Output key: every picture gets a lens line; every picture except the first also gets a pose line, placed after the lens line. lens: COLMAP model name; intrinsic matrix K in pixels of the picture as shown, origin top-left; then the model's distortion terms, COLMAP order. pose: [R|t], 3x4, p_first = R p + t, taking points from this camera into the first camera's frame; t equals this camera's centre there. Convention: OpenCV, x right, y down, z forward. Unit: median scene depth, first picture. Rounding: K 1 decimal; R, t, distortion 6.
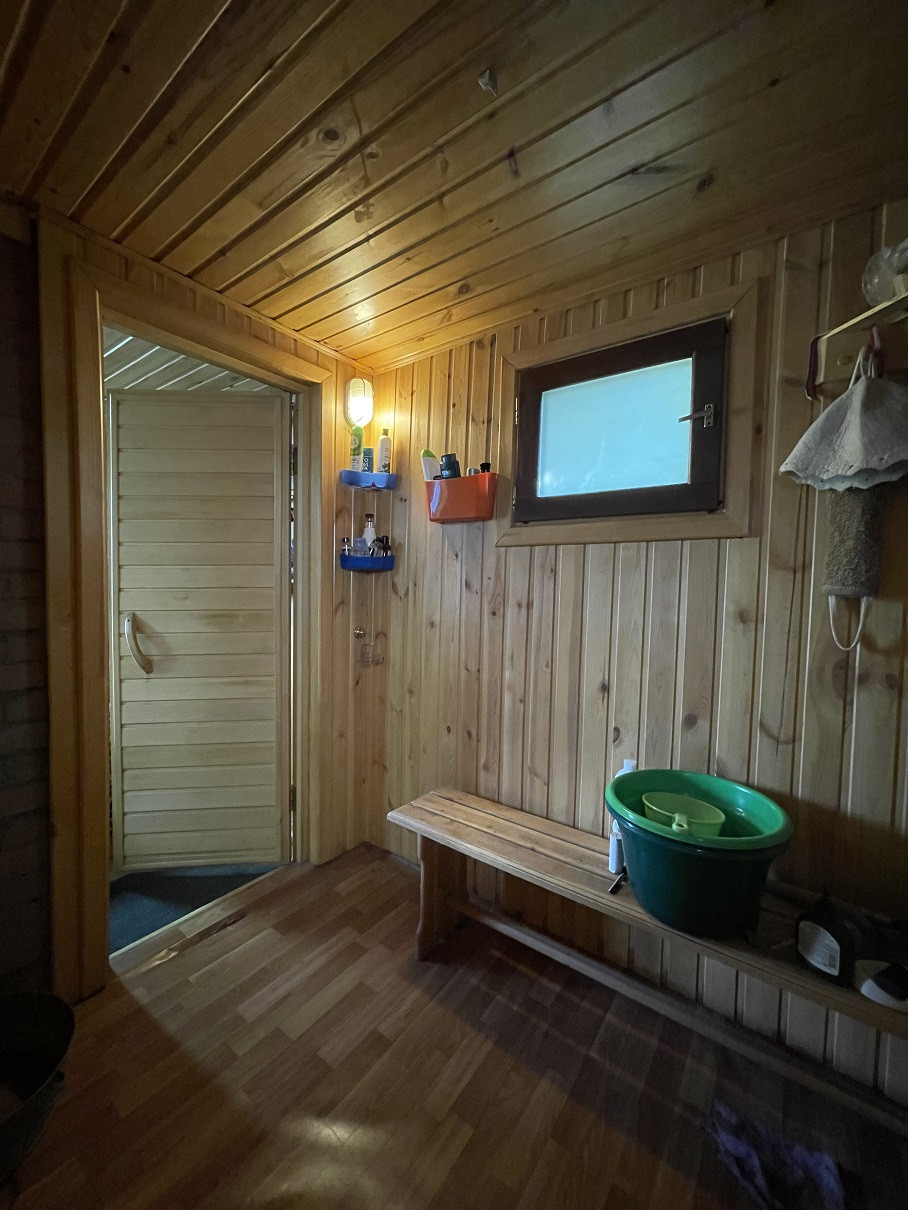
lens RADIAL K [[482.2, 0, 454.1], [0, 482.2, 600.1], [0, 0, 1]] dist [-0.001063, 0.000373]
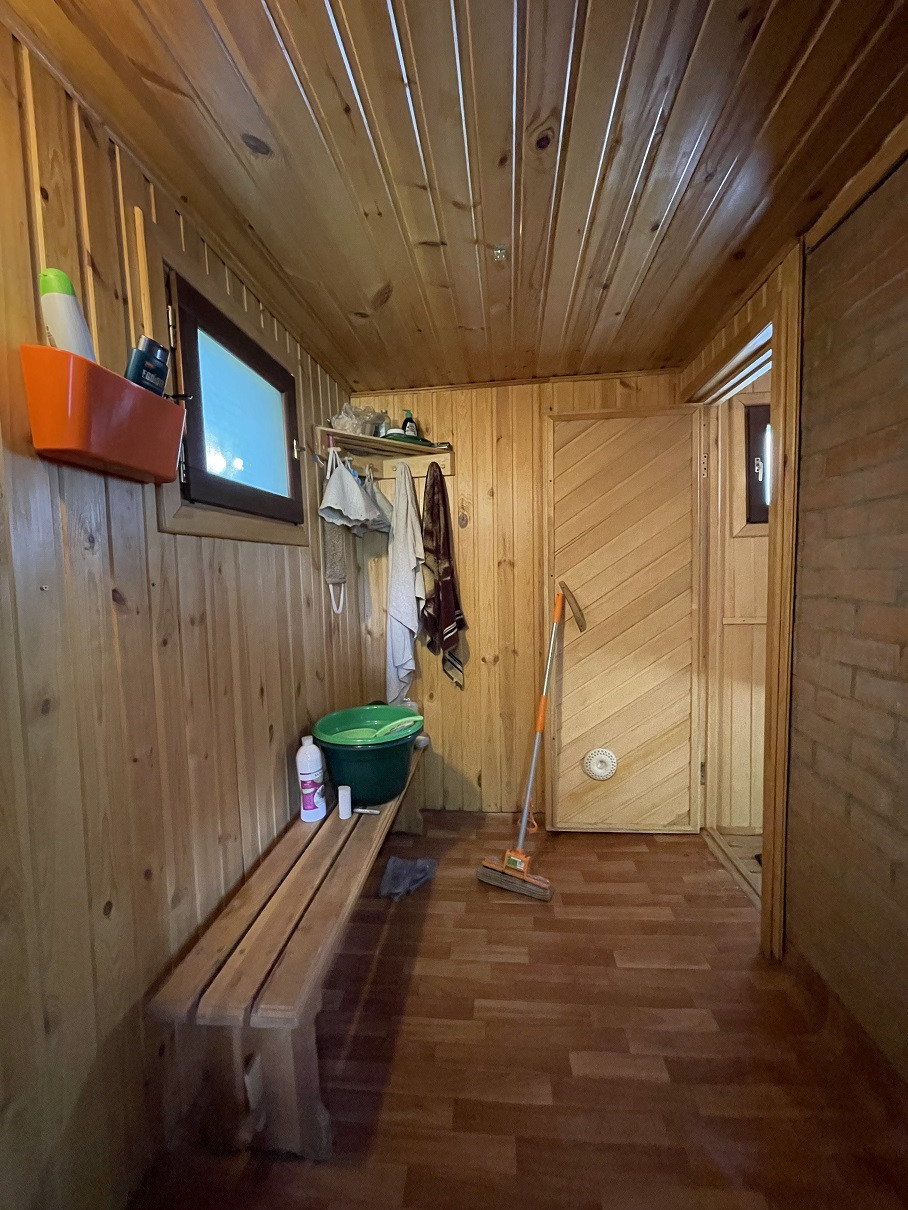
lens RADIAL K [[482.2, 0, 454.1], [0, 482.2, 600.1], [0, 0, 1]] dist [-0.001063, 0.000373]
pose [[-0.504664, -0.057630, 0.861390, -0.642061], [0.055155, 0.993579, 0.098788, -0.067519], [-0.861552, 0.097365, -0.498245, 1.025617]]
